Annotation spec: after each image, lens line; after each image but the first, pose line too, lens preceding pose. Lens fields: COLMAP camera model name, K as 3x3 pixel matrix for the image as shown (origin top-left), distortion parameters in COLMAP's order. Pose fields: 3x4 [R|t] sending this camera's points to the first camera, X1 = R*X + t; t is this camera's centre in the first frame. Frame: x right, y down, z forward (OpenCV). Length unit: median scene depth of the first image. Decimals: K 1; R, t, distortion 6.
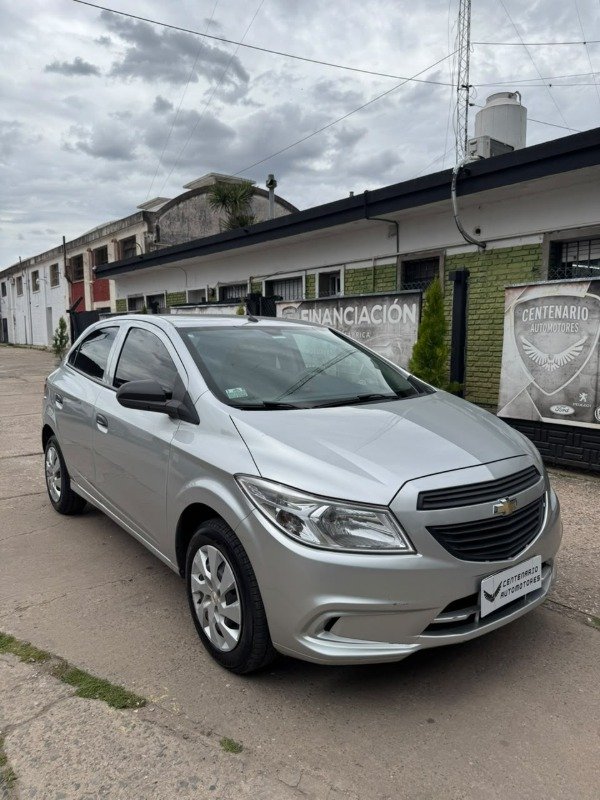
lens RADIAL K [[563.6, 0, 281.6], [0, 563.6, 423.2], [0, 0, 1]] dist [0.048073, -0.064954]
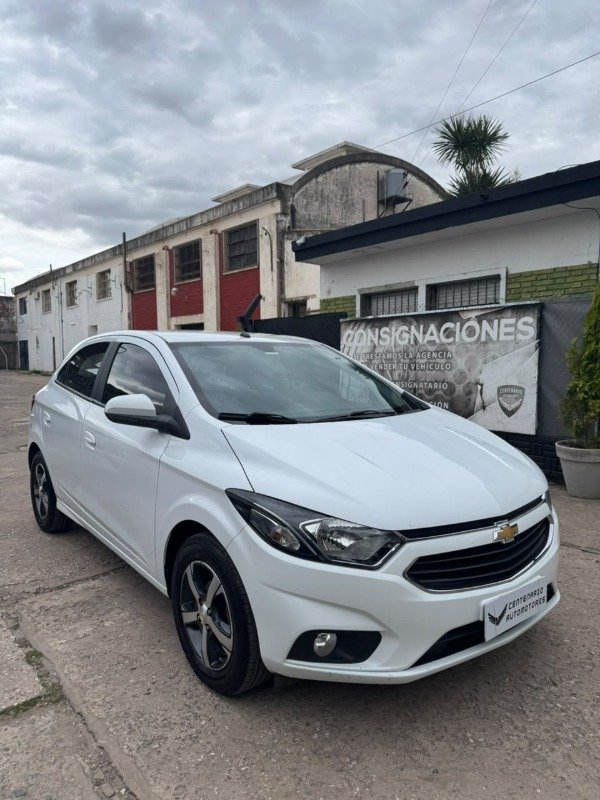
lens RADIAL K [[563.6, 0, 307.2], [0, 563.6, 404.5], [0, 0, 1]] dist [0.048073, -0.064954]
pose [[0.998099, -0.014975, 0.059785, -0.682266], [0.019248, 0.997252, -0.071544, -0.134096], [-0.058549, 0.072559, 0.995644, 0.863441]]
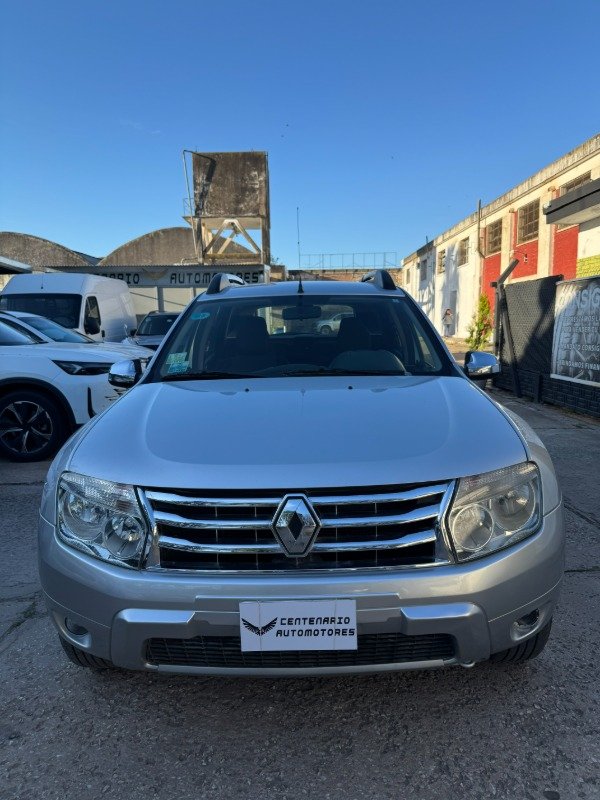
lens RADIAL K [[563.6, 0, 301.8], [0, 563.6, 403.3], [0, 0, 1]] dist [0.048073, -0.064954]
pose [[0.805900, 0.063817, -0.588602, -0.341274], [-0.070072, 0.997467, 0.012207, -0.118541], [0.587890, 0.031407, 0.808331, 0.756274]]
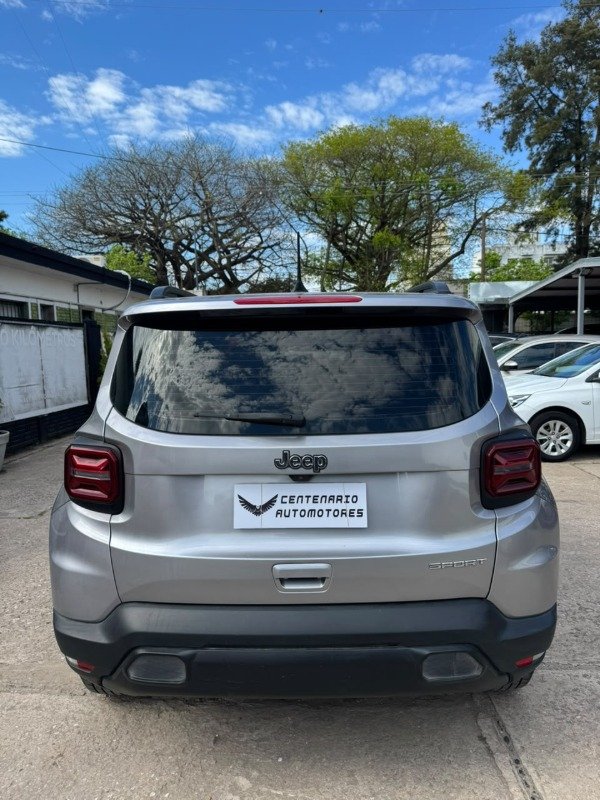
lens RADIAL K [[563.6, 0, 299.9], [0, 563.6, 396.7], [0, 0, 1]] dist [0.048073, -0.064954]
pose [[-0.782836, -0.042261, 0.620791, -1.170101], [0.113792, 0.971142, 0.209606, -0.288028], [-0.611734, 0.234728, -0.755436, 1.739644]]
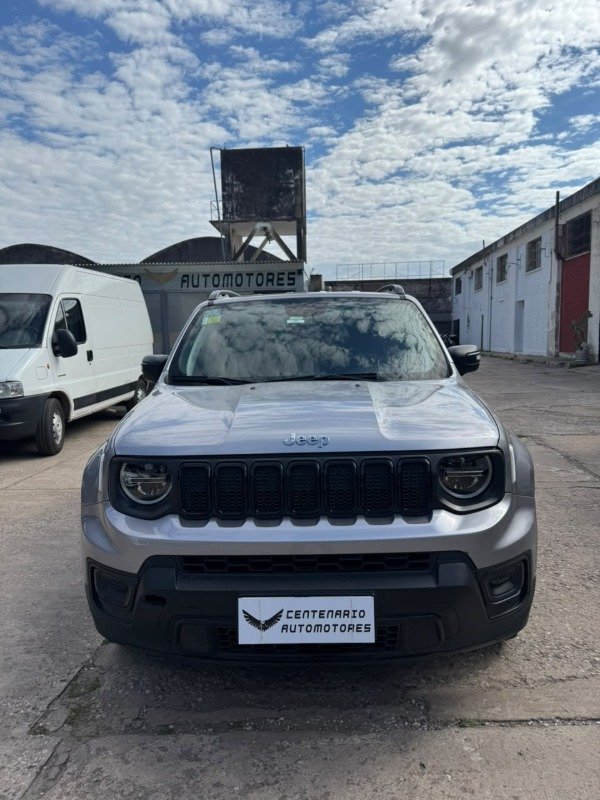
lens RADIAL K [[563.6, 0, 302.5], [0, 563.6, 405.8], [0, 0, 1]] dist [0.048073, -0.064954]
pose [[0.771048, 0.052055, -0.634646, -0.644406], [-0.073306, 0.997283, -0.007263, -0.174254], [0.632543, 0.052124, 0.772769, 1.089561]]
